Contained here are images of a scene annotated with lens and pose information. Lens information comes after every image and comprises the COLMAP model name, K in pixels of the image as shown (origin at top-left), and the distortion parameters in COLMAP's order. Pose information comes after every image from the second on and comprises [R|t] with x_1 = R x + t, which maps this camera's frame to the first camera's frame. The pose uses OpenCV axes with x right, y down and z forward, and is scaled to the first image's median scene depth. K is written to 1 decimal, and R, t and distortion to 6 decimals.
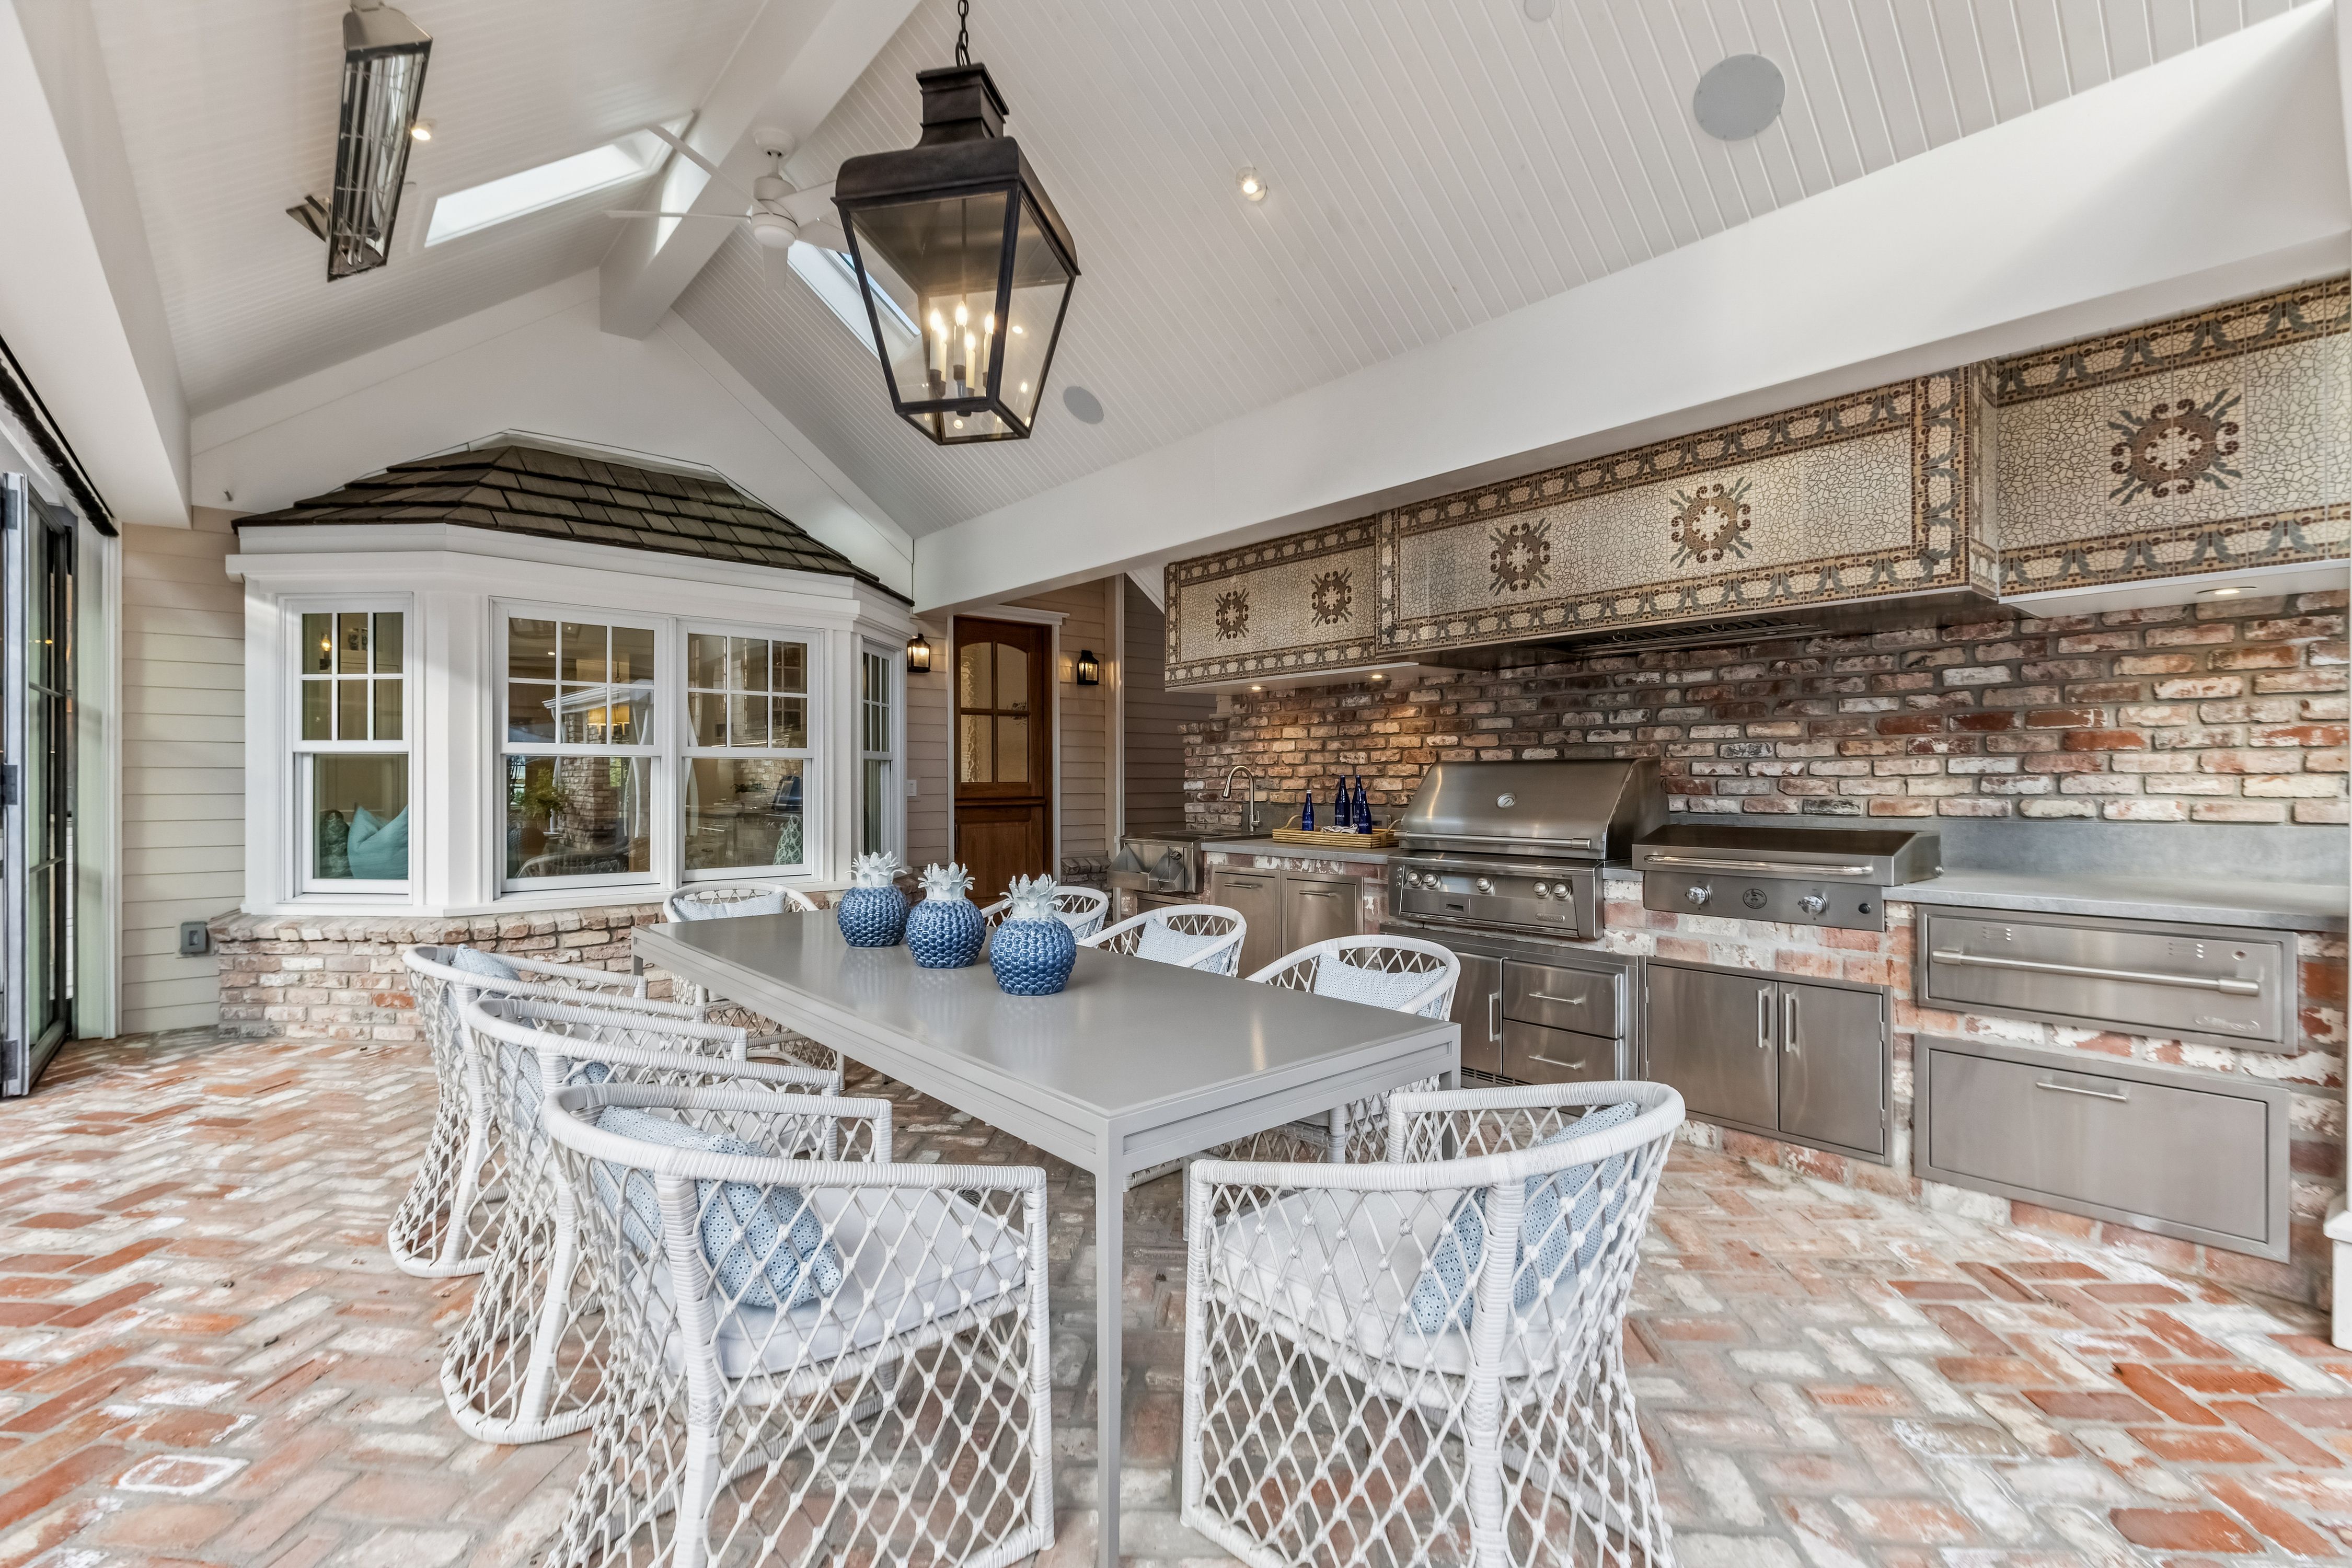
lens RADIAL K [[1053.5, 0, 1184.4], [0, 1053.5, 781.1], [0, 0, 1]] dist [-0.000927, -0.001034]
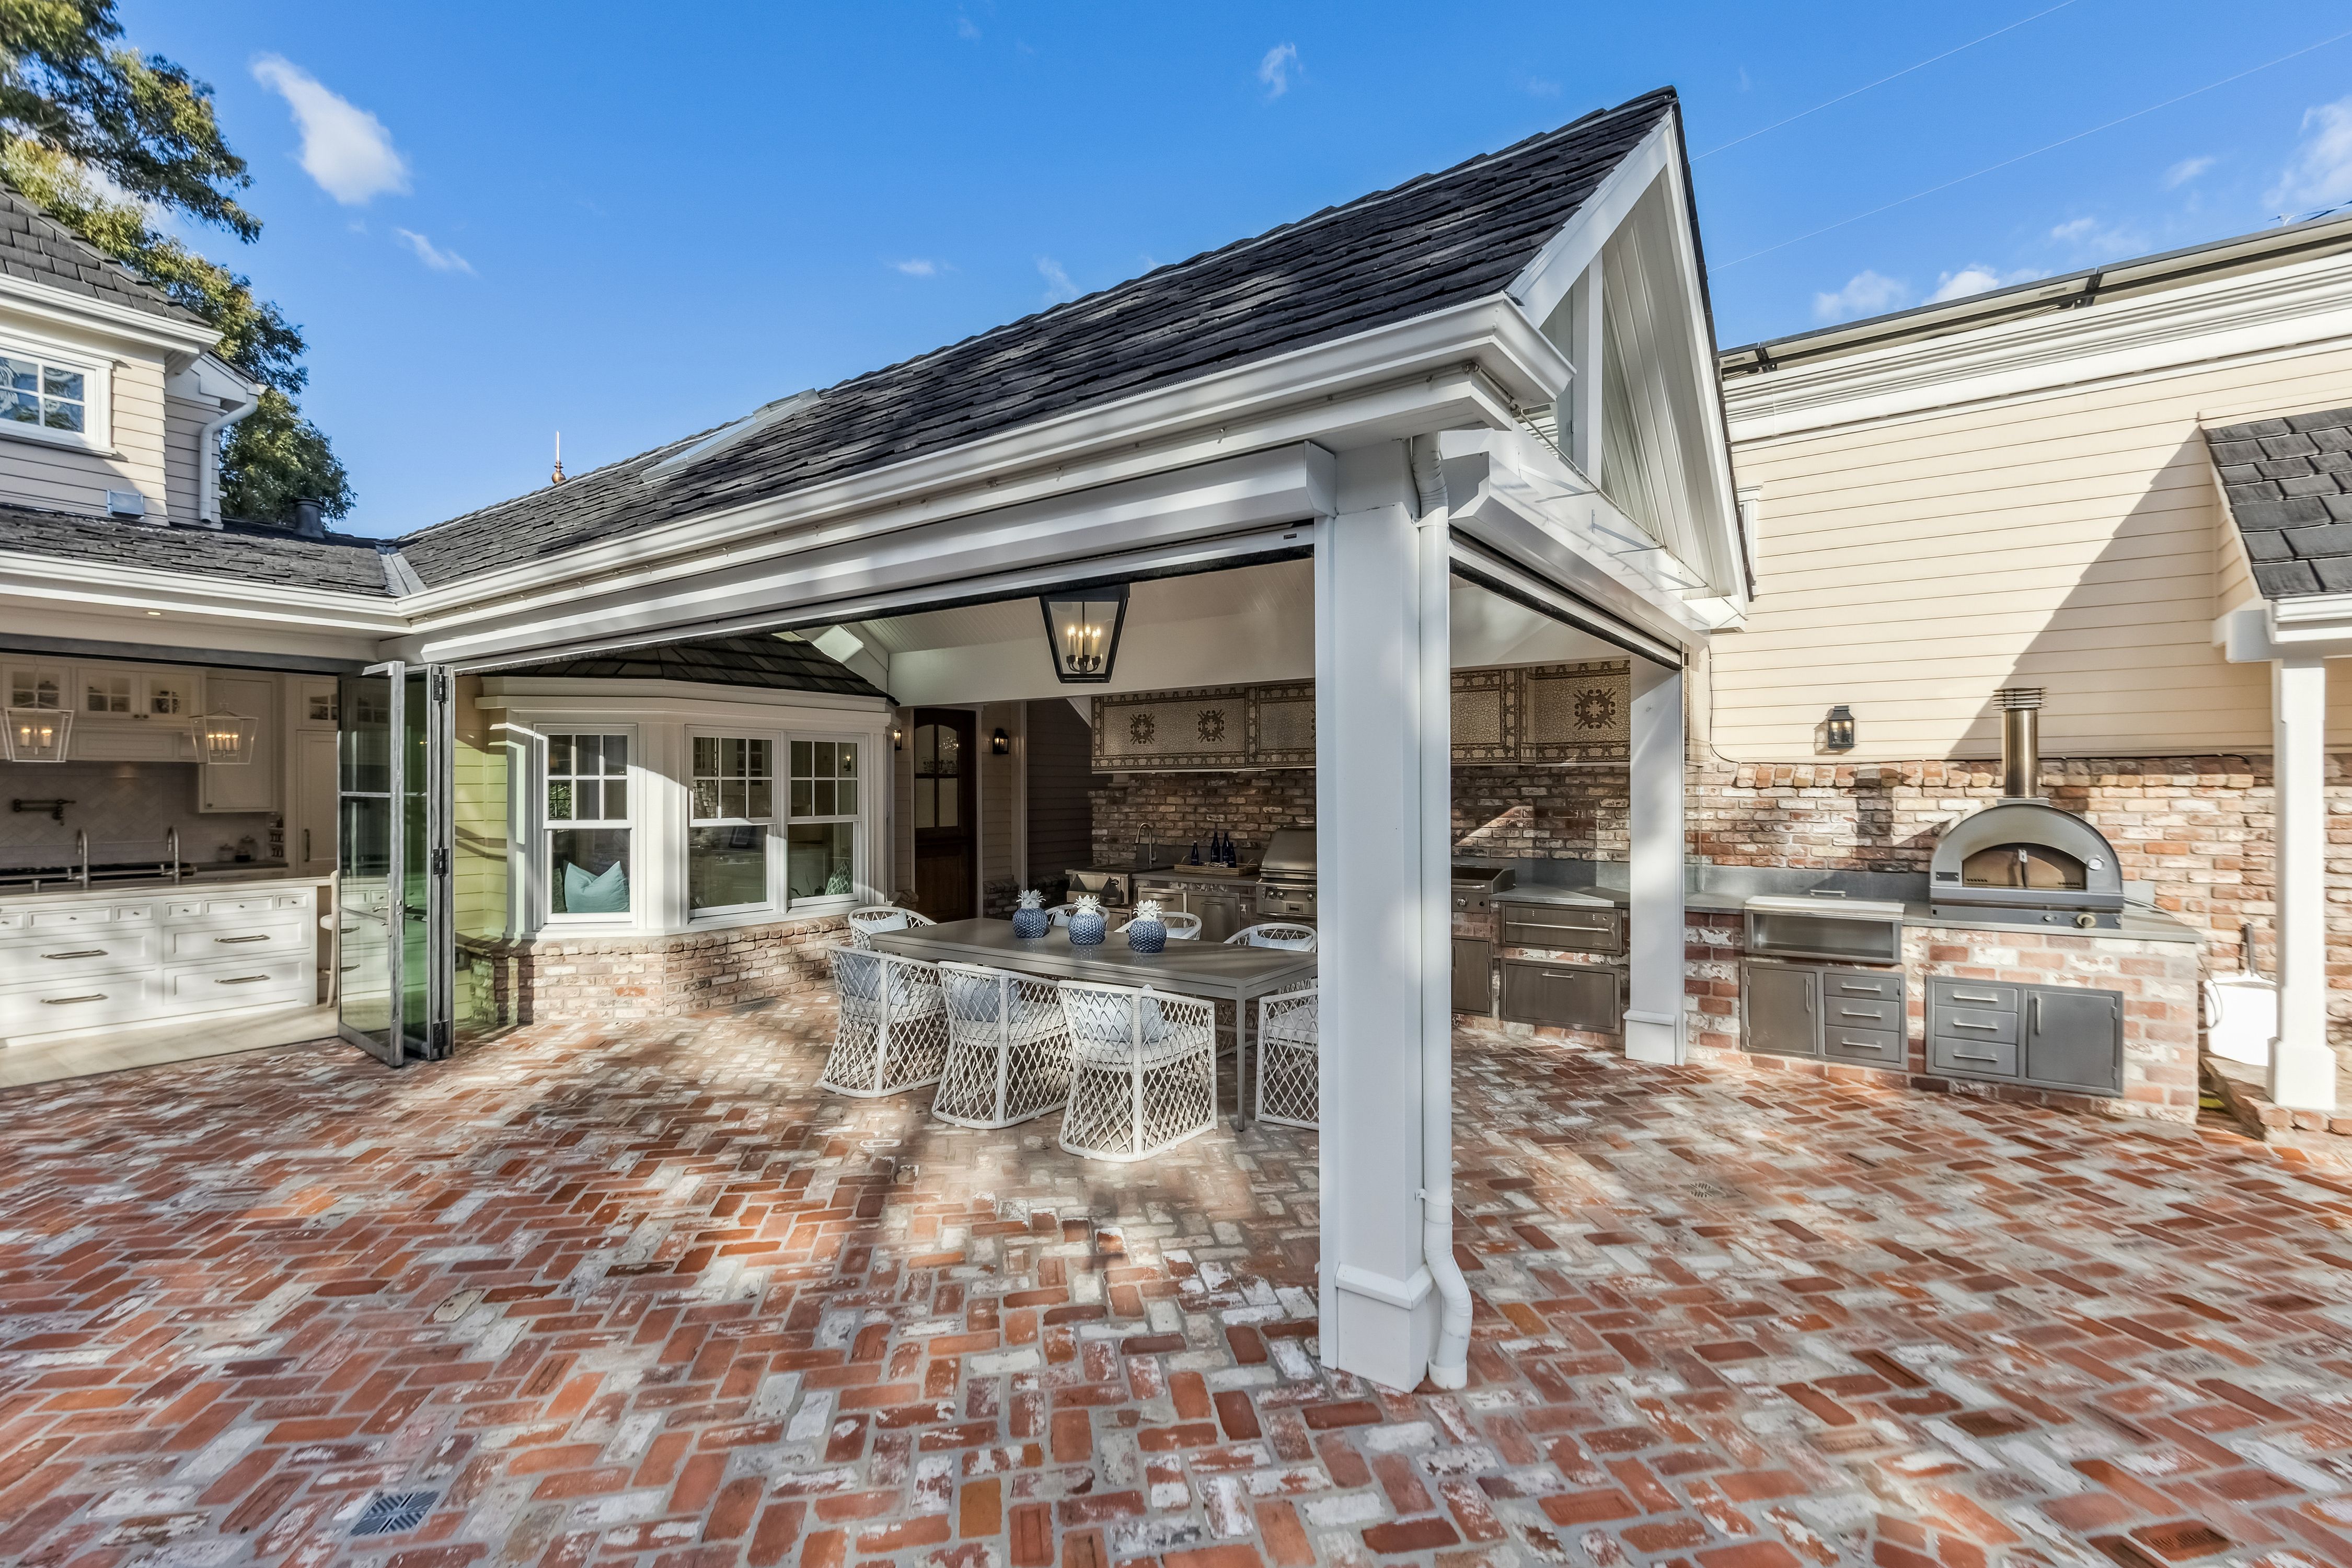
lens RADIAL K [[1053.5, 0, 1188.8], [0, 1053.5, 779.4], [0, 0, 1]] dist [-0.000927, -0.001034]
pose [[0.969017, -0.000696, 0.246992, -0.391966], [0.002203, 0.999981, -0.005822, -0.101037], [-0.246983, 0.006186, 0.969000, -0.780146]]
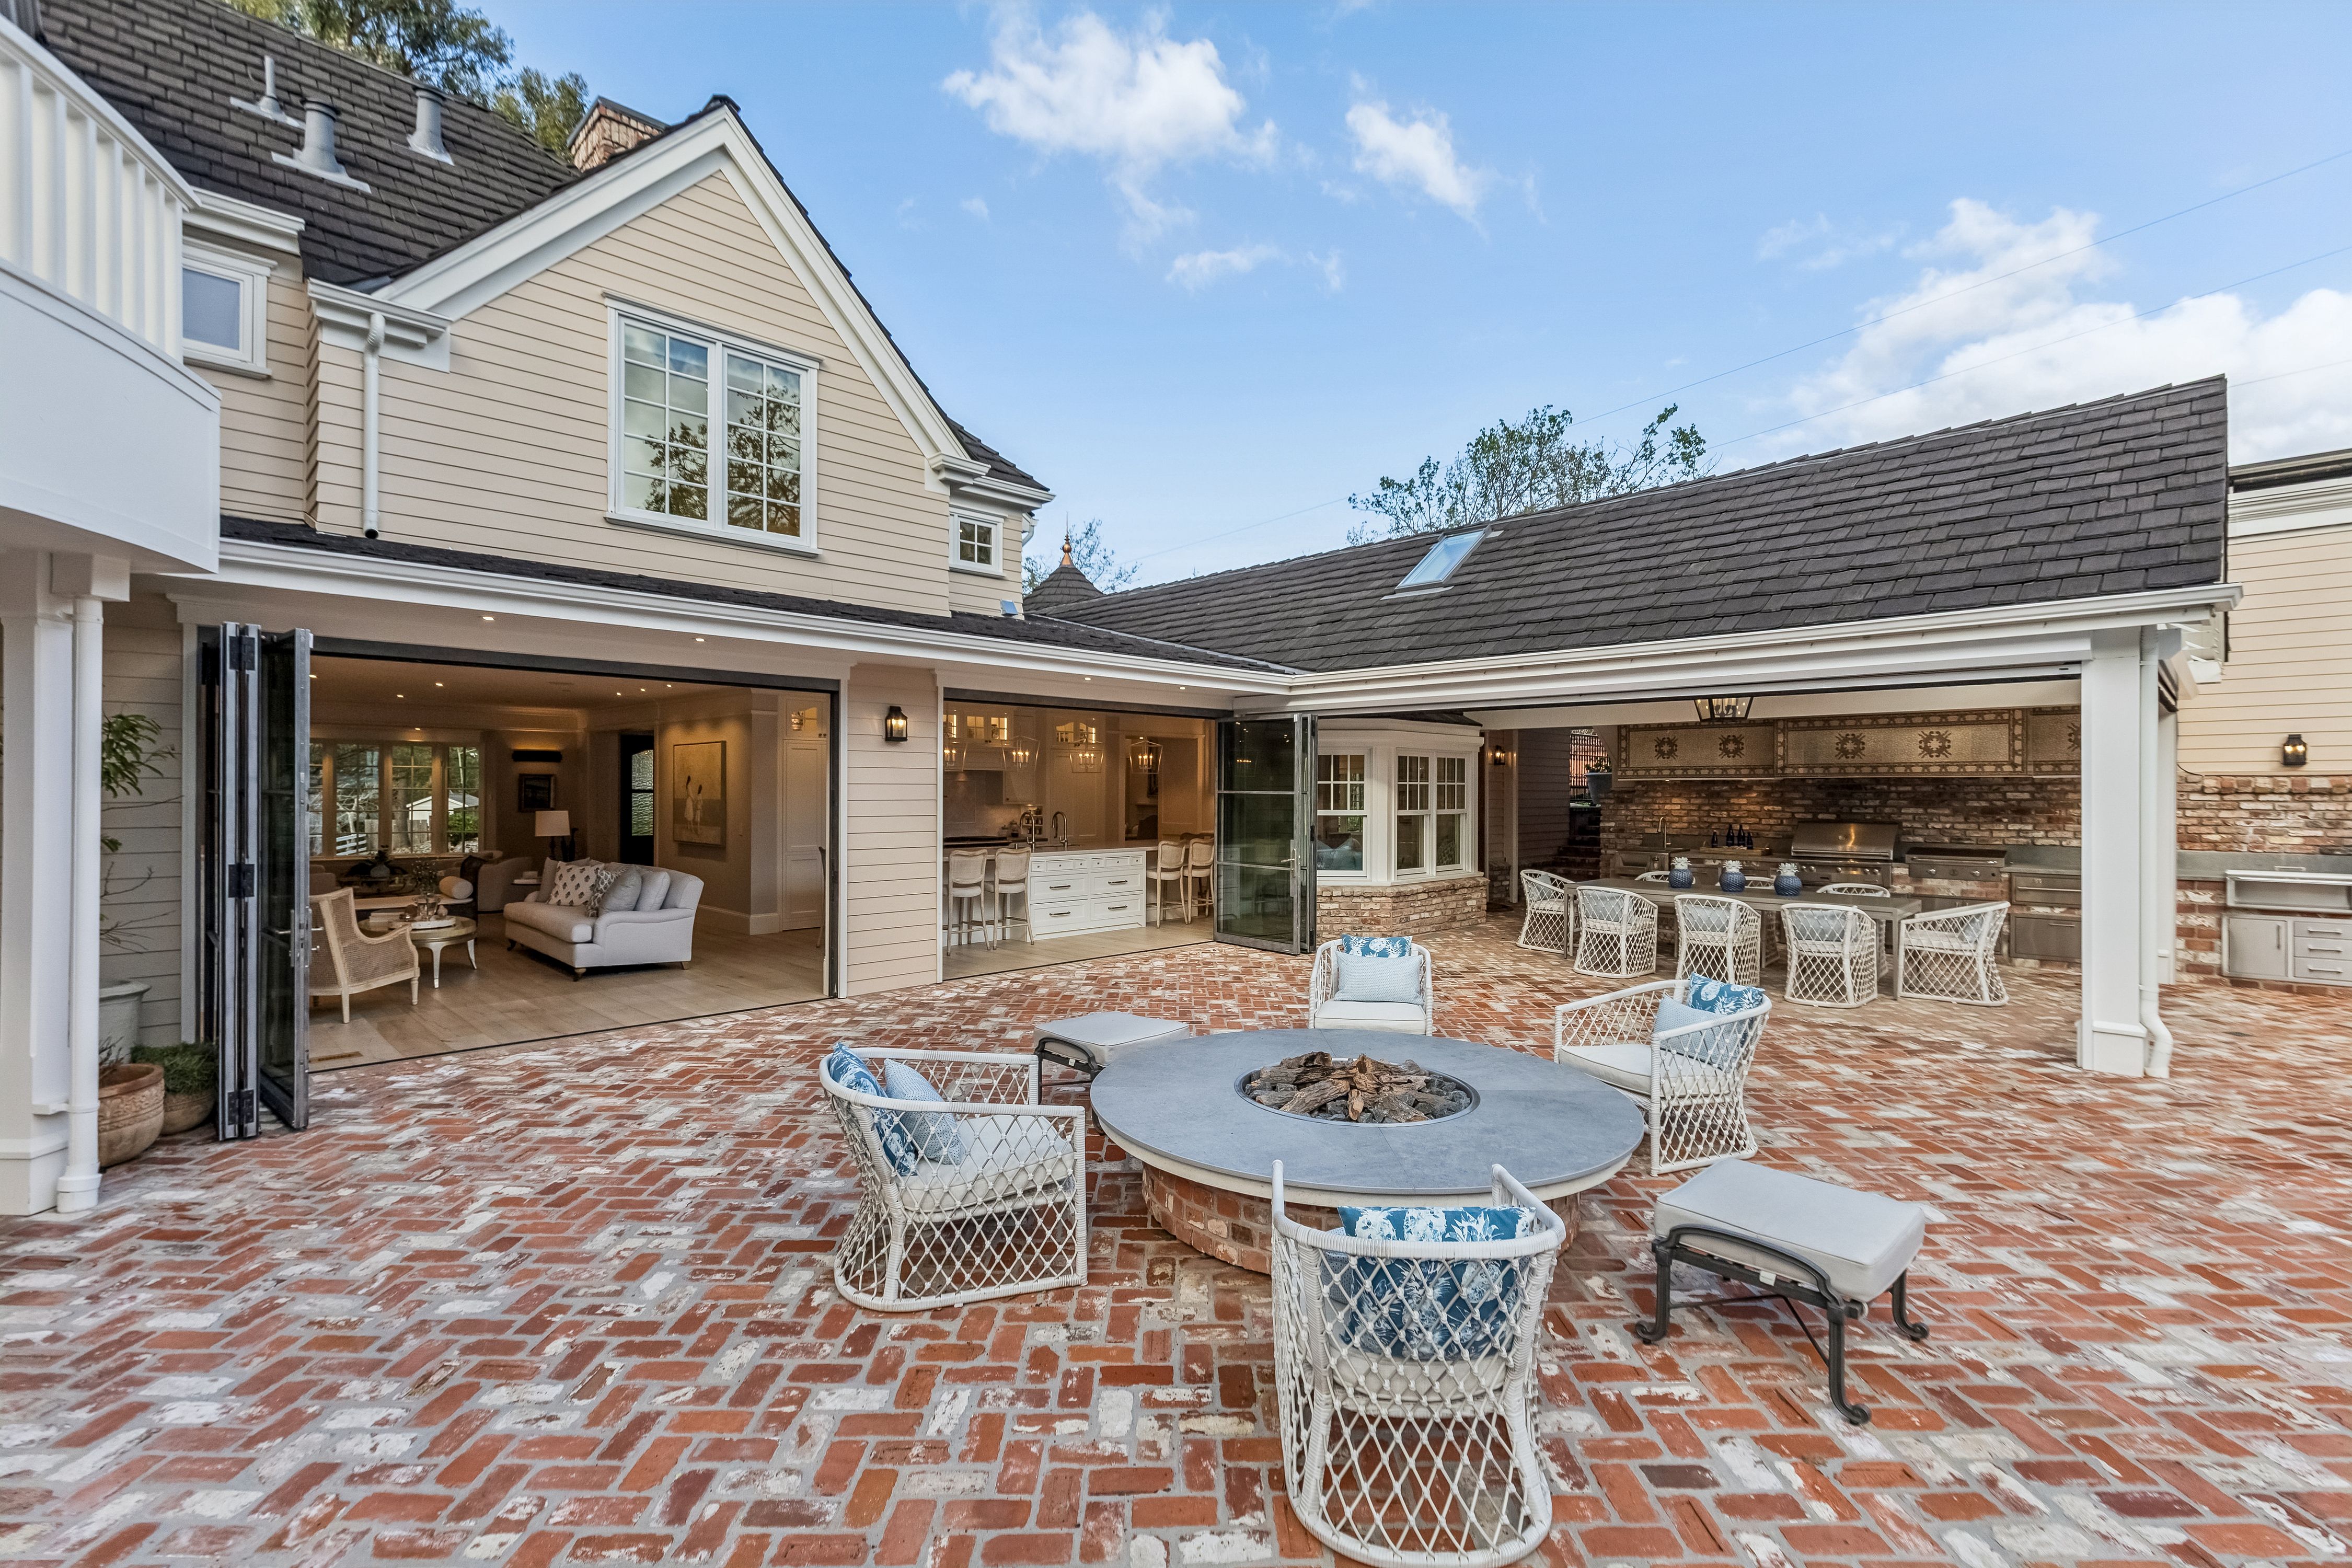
lens RADIAL K [[1053.5, 0, 1176.6], [0, 1053.5, 795.6], [0, 0, 1]] dist [-0.000927, -0.001034]
pose [[0.997431, 0.002882, 0.071579, -1.553258], [-0.003317, 0.999977, 0.005959, -0.097698], [-0.071560, -0.006181, 0.997417, -1.514922]]
